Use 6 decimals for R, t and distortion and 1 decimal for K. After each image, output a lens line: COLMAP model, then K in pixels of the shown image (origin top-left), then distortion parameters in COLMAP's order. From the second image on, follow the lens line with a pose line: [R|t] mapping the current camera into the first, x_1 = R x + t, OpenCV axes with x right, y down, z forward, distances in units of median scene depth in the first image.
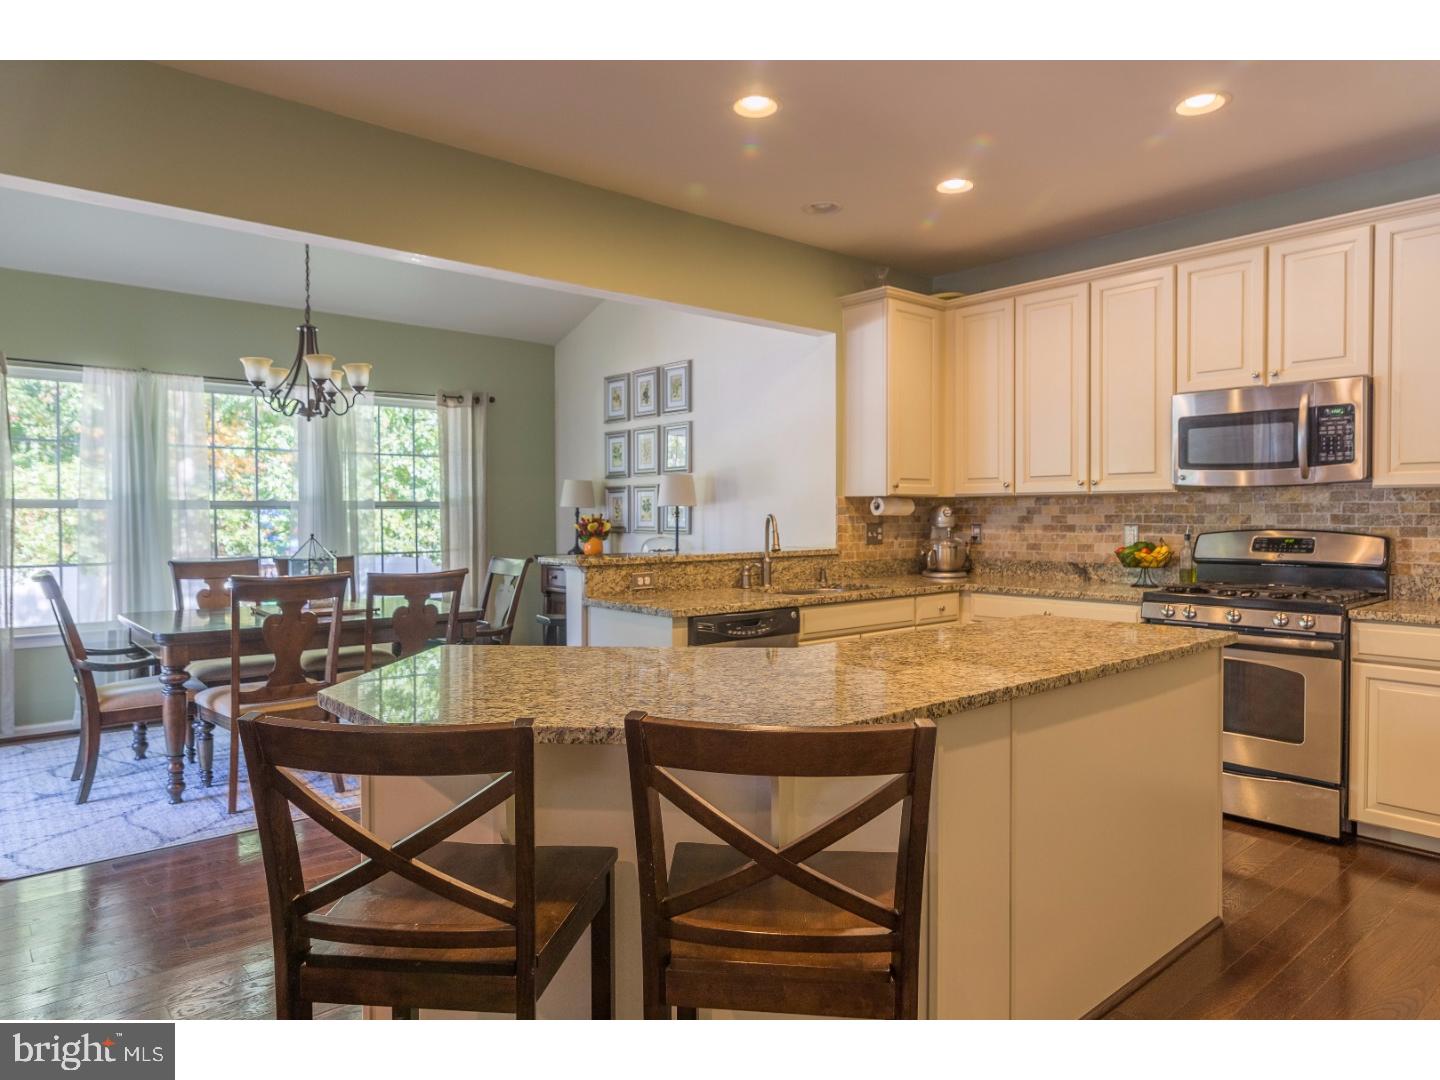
lens RADIAL K [[895.3, 0, 730.1], [0, 895.3, 538.3], [0, 0, 1]] dist [0.005189, -0.000414]
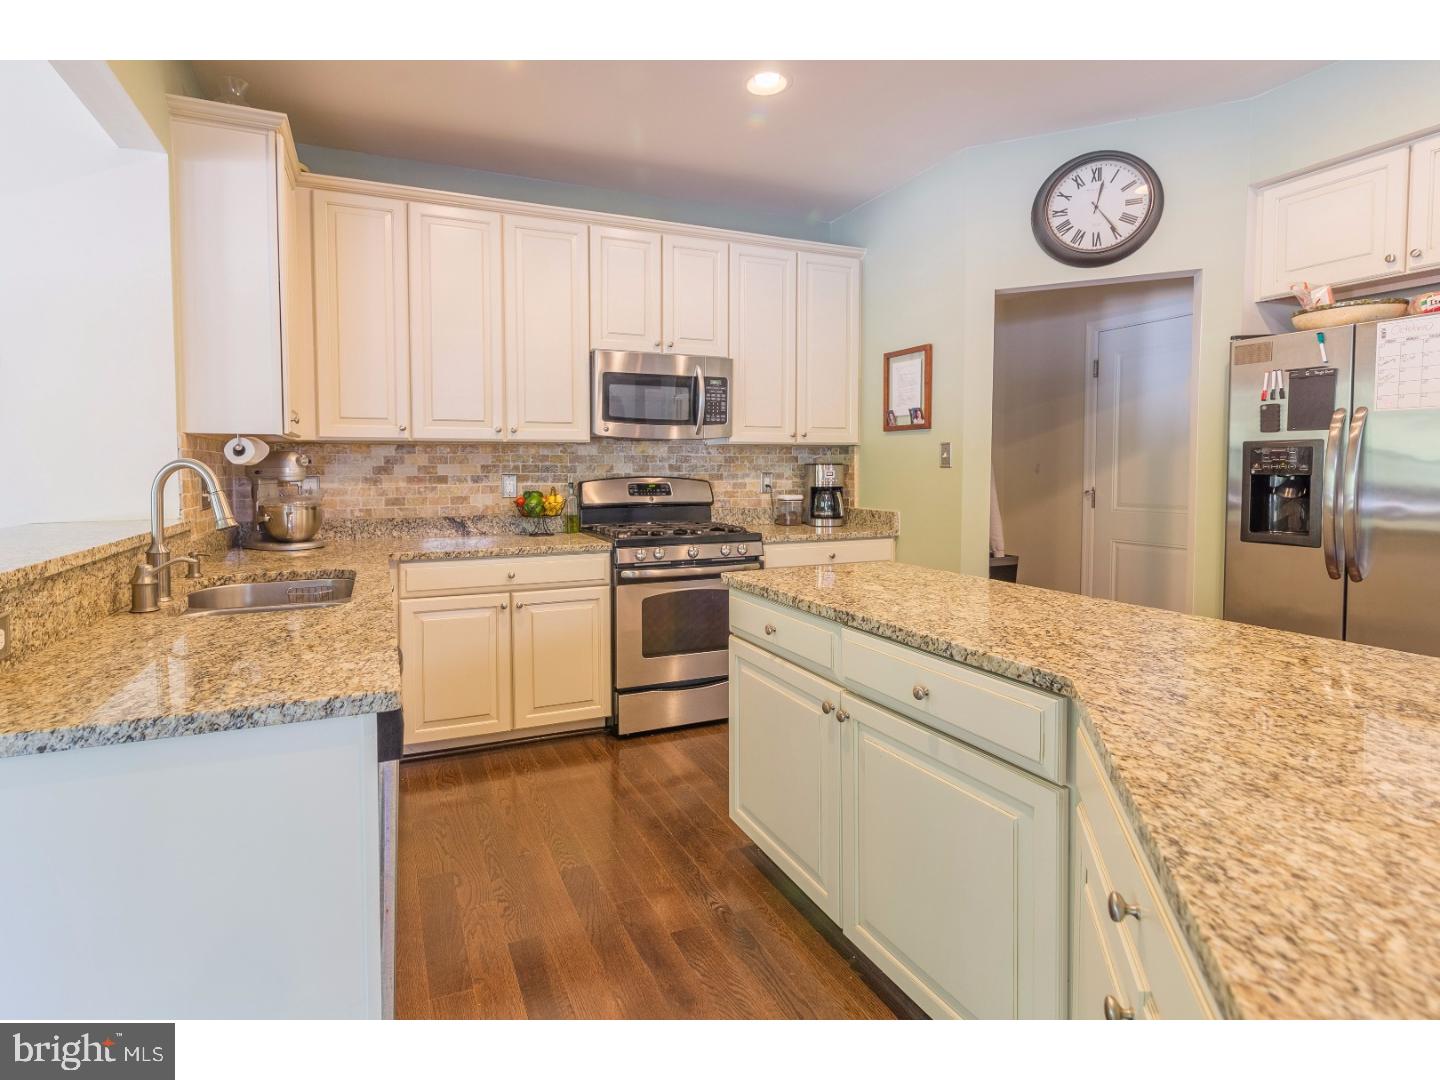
lens RADIAL K [[709.5, 0, 658.0], [0, 709.5, 498.6], [0, 0, 1]] dist [-0.001267, -0.001324]
pose [[0.328703, -0.041155, 0.943536, -0.231458], [0.027990, 0.999036, 0.033825, -0.010182], [-0.944018, 0.015291, 0.329538, 0.560272]]
